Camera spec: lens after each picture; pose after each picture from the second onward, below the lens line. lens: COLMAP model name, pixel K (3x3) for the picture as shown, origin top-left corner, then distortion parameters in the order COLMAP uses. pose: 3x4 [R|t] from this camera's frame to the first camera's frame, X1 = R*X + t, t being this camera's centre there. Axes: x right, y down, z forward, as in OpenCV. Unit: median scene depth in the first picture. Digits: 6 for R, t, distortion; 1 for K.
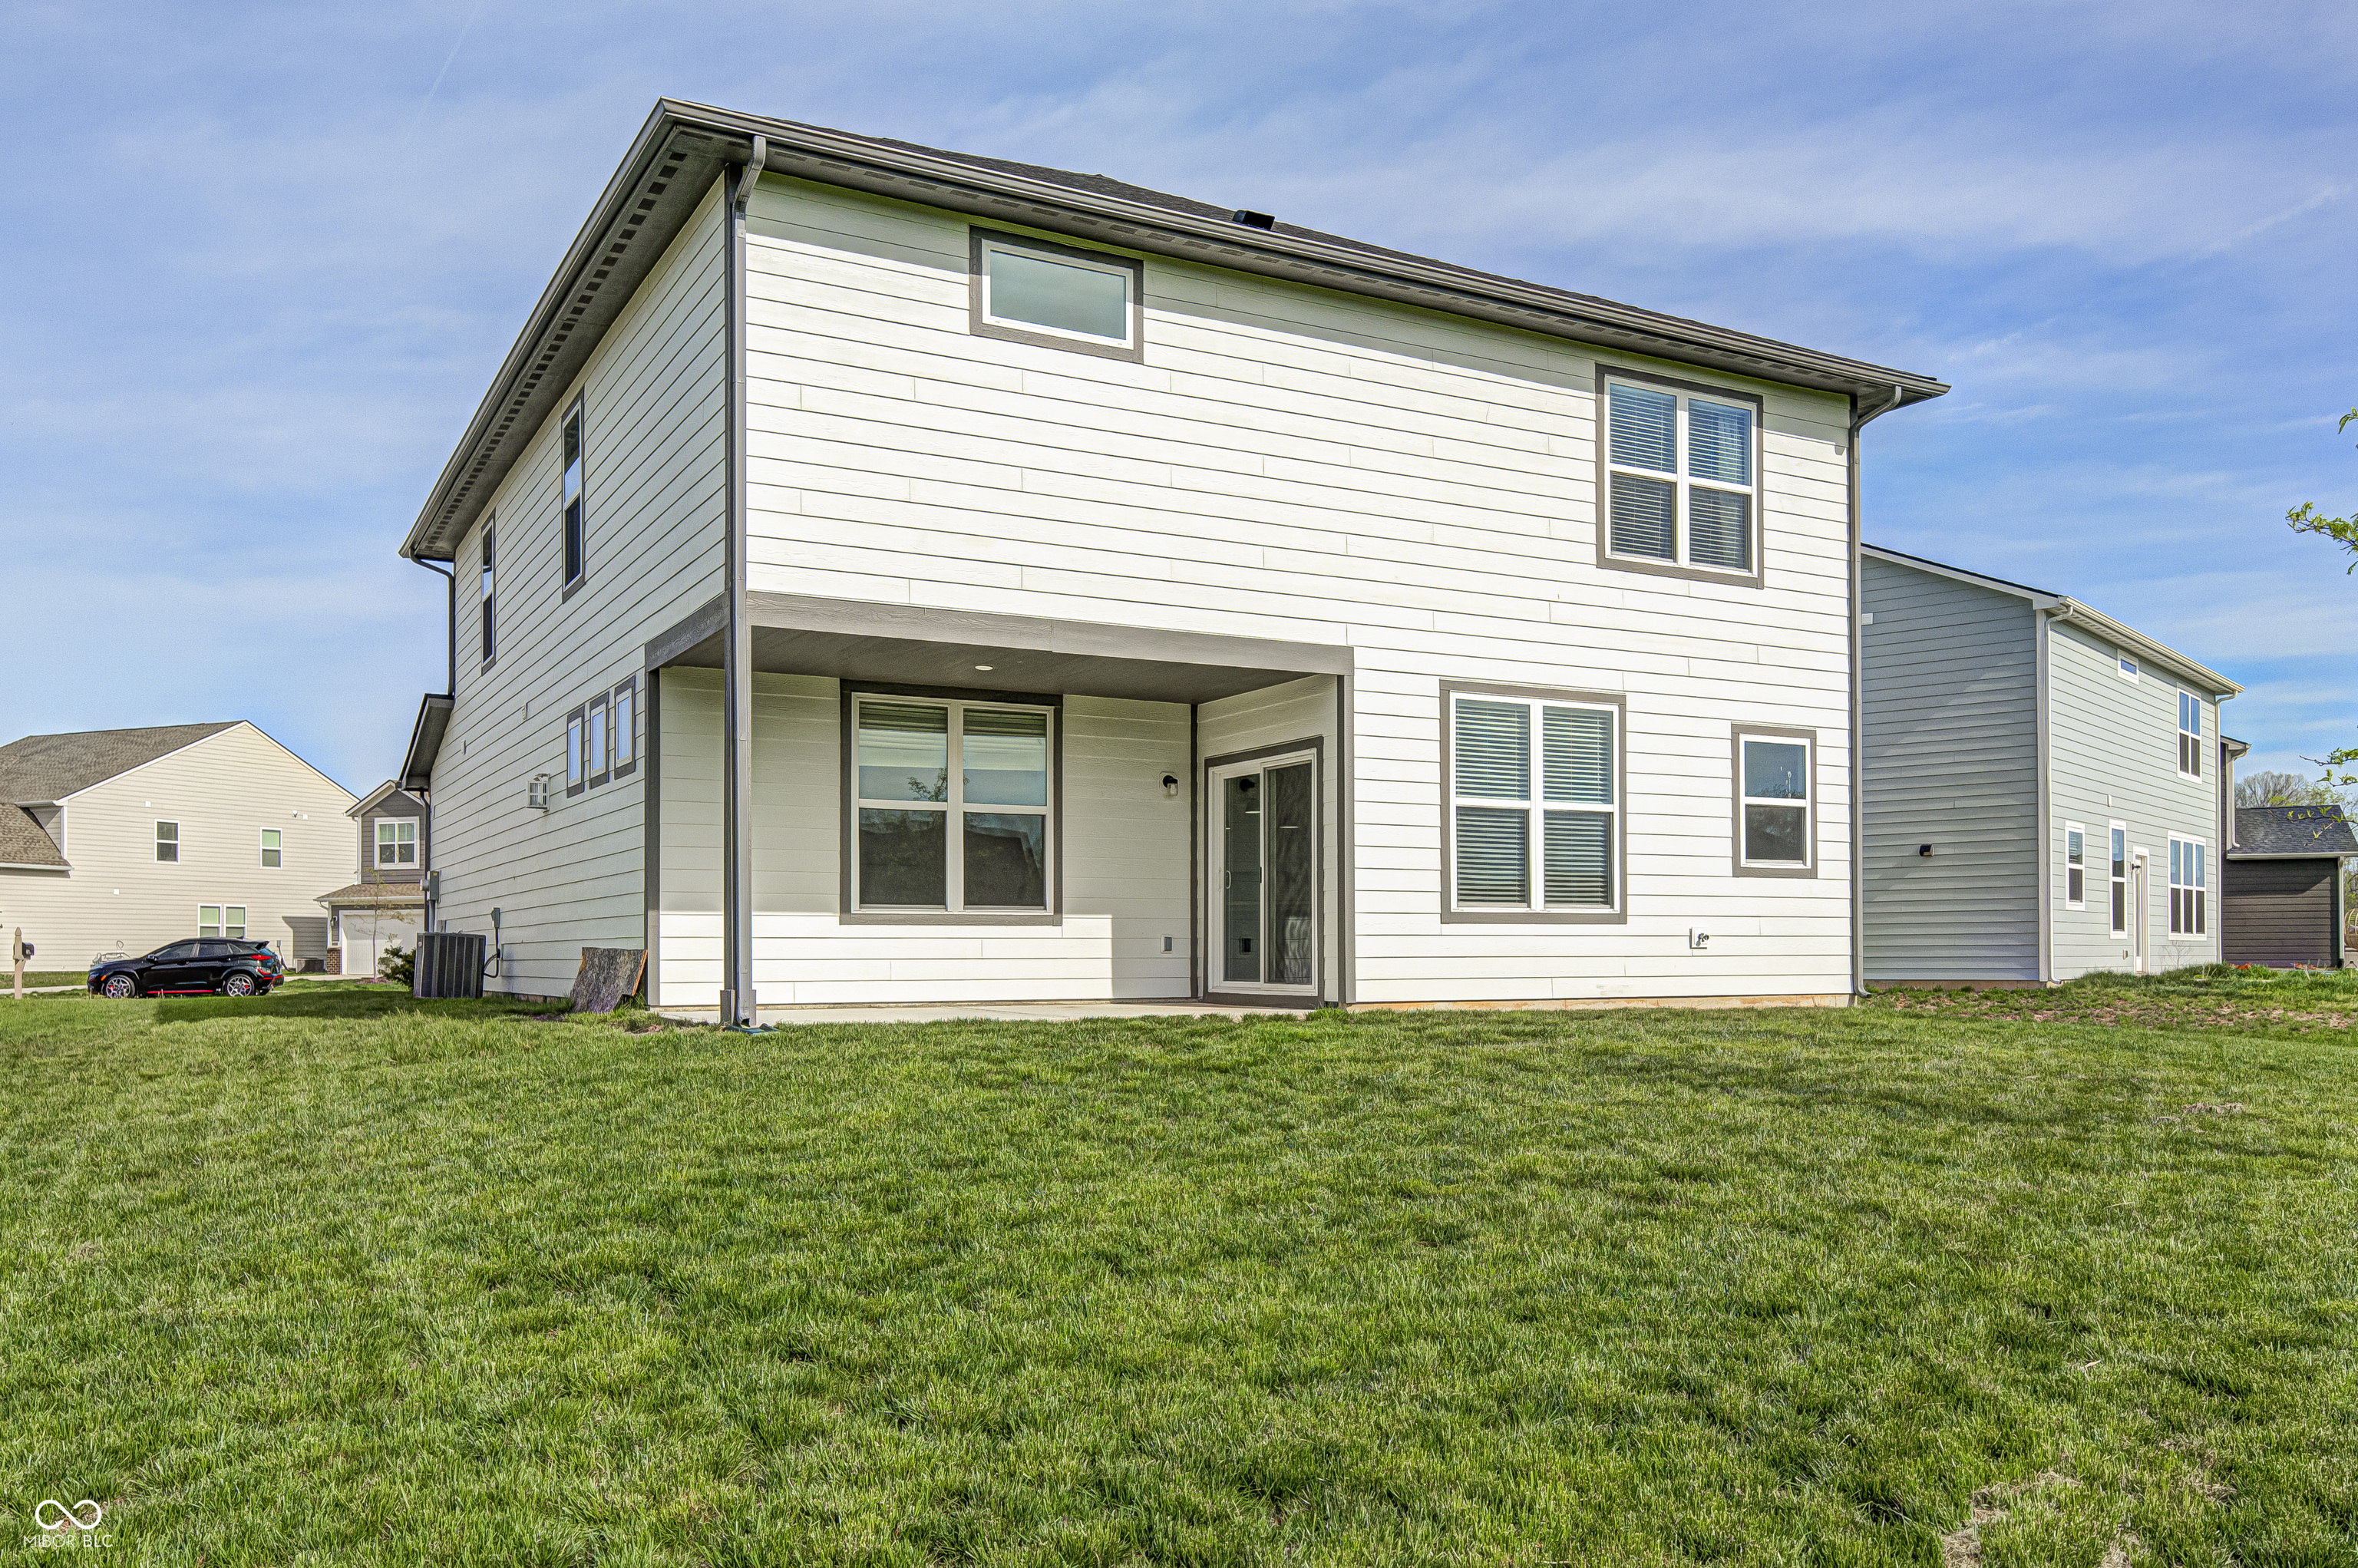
lens RADIAL K [[1833.8, 0, 1165.8], [0, 1833.8, 924.6], [0, 0, 1]] dist [0.009553, 0.004601]
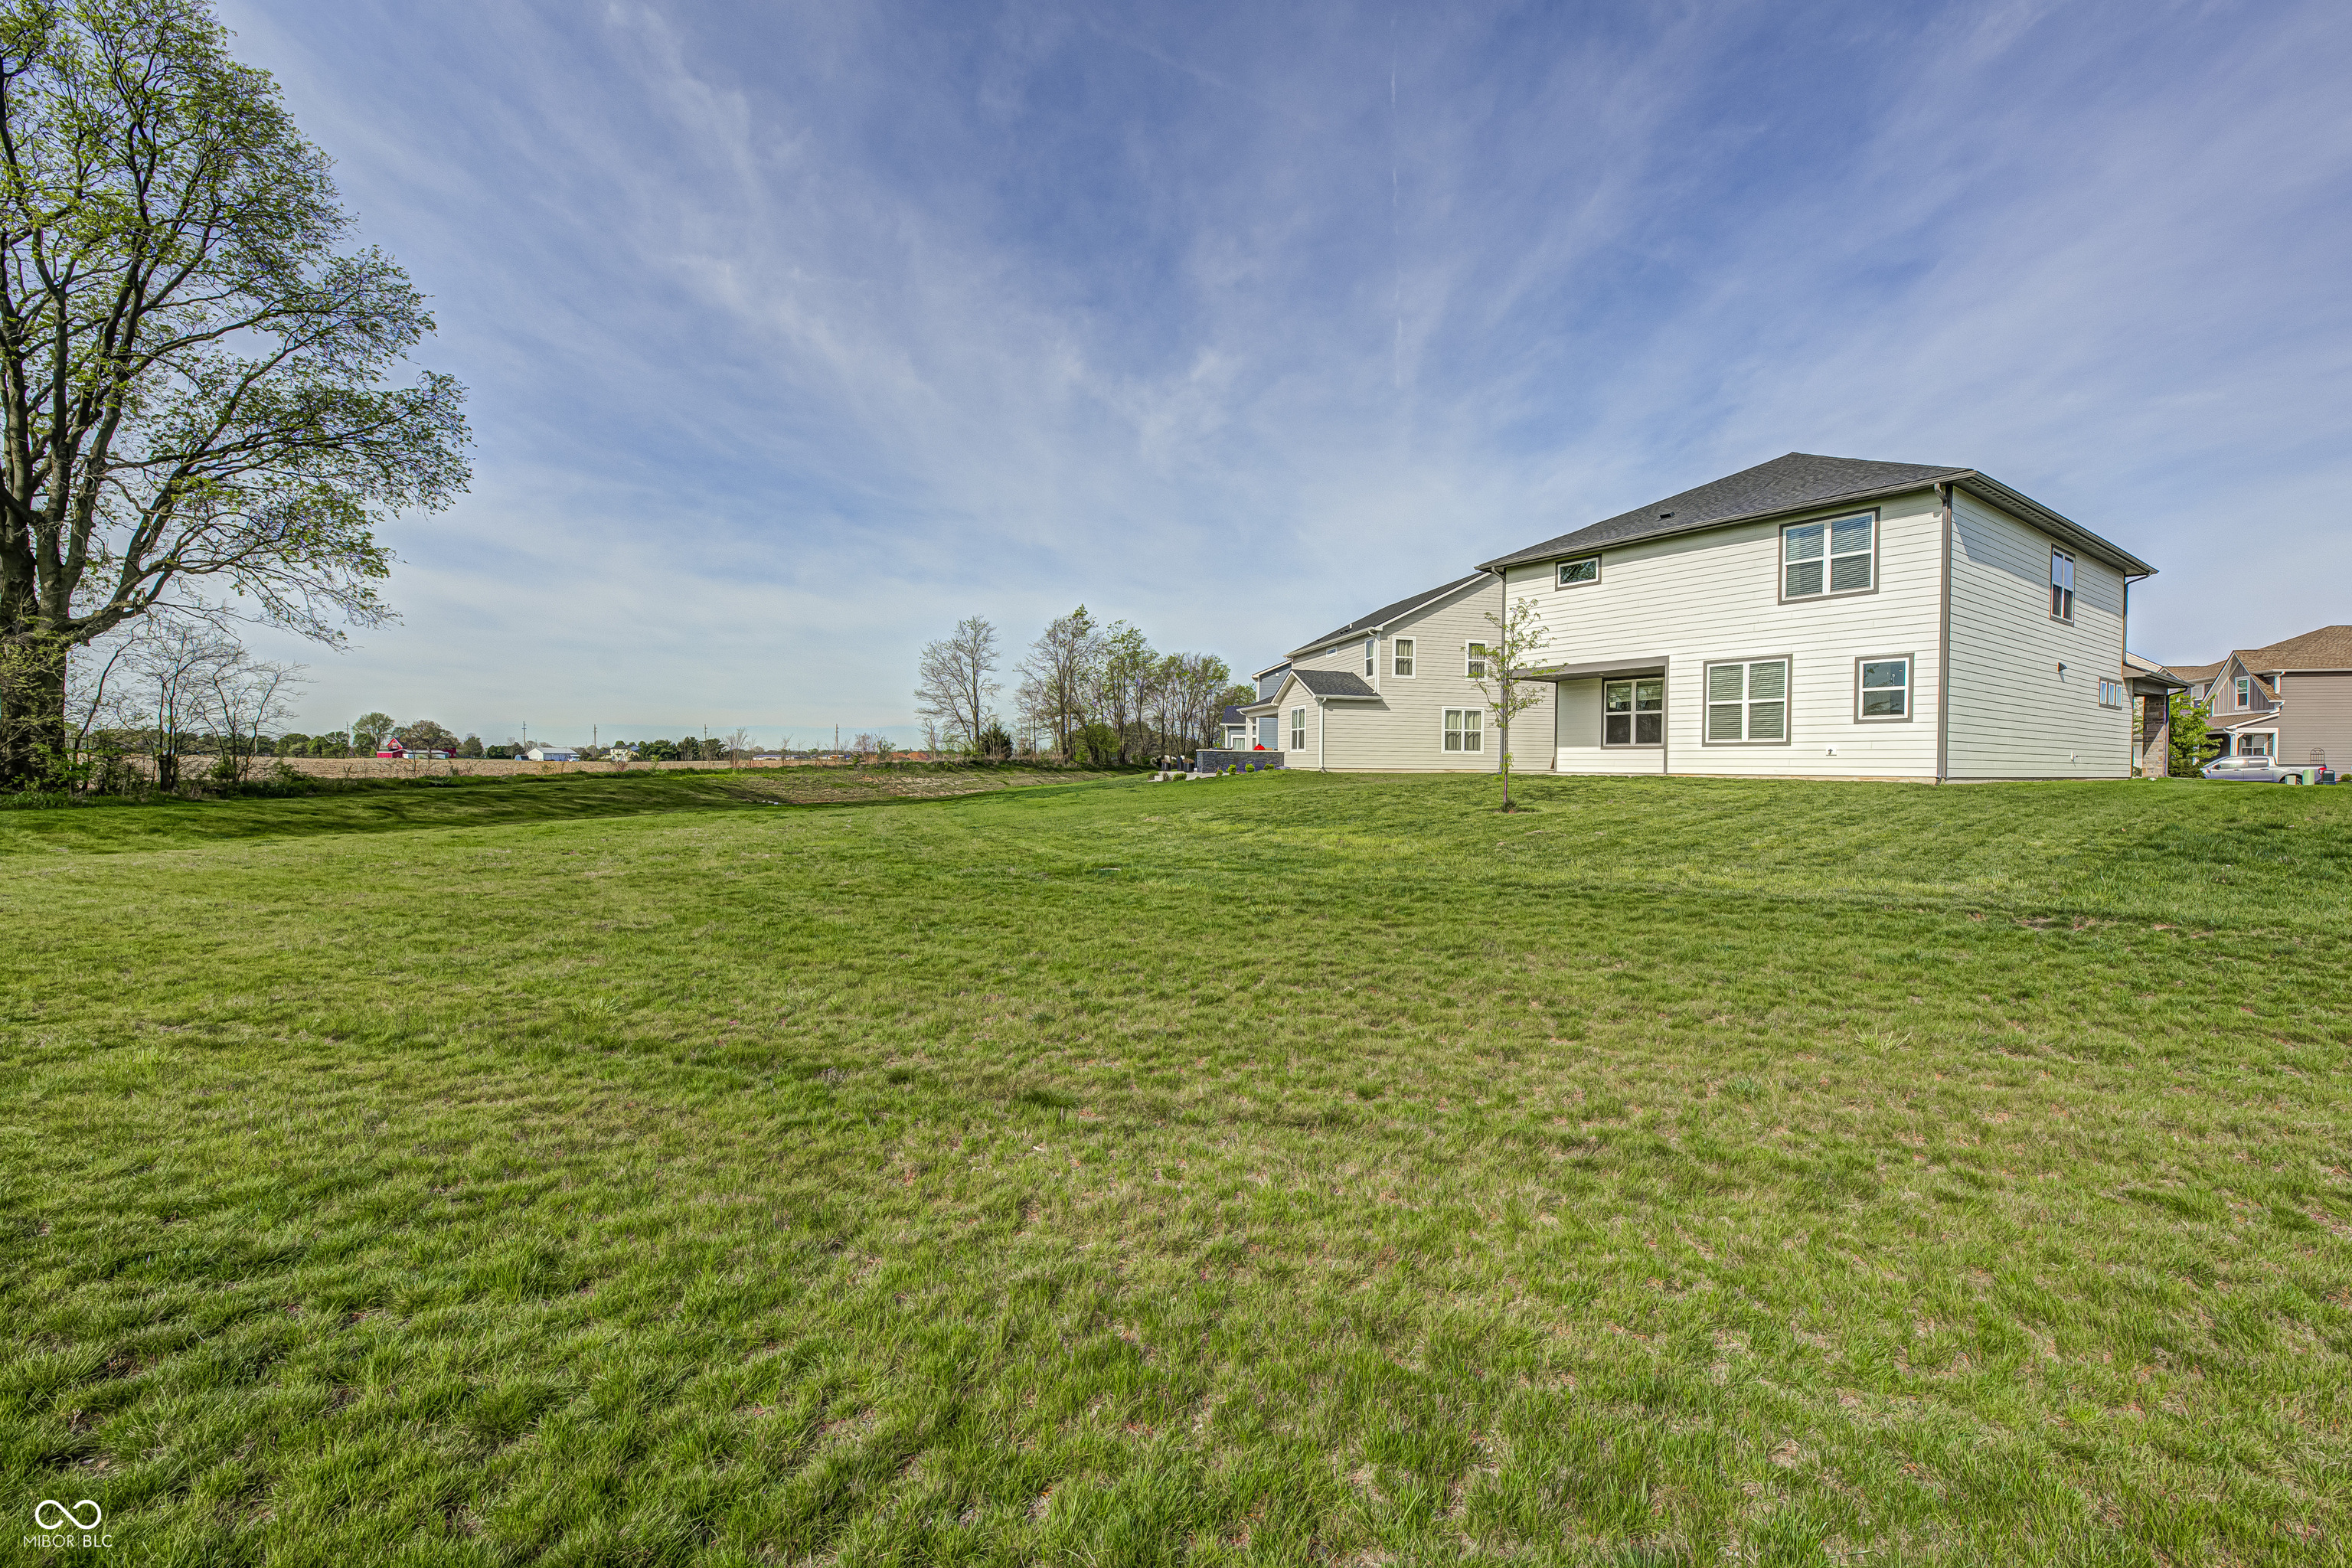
lens RADIAL K [[961.9, 0, 1247.5], [0, 961.9, 768.9], [0, 0, 1]] dist [-0.019683, 0.004075]
pose [[0.142410, 0.007041, -0.989783, 1.429175], [0.001540, 0.999972, 0.007335, 0.020743], [0.989807, -0.002568, 0.142395, 0.083385]]
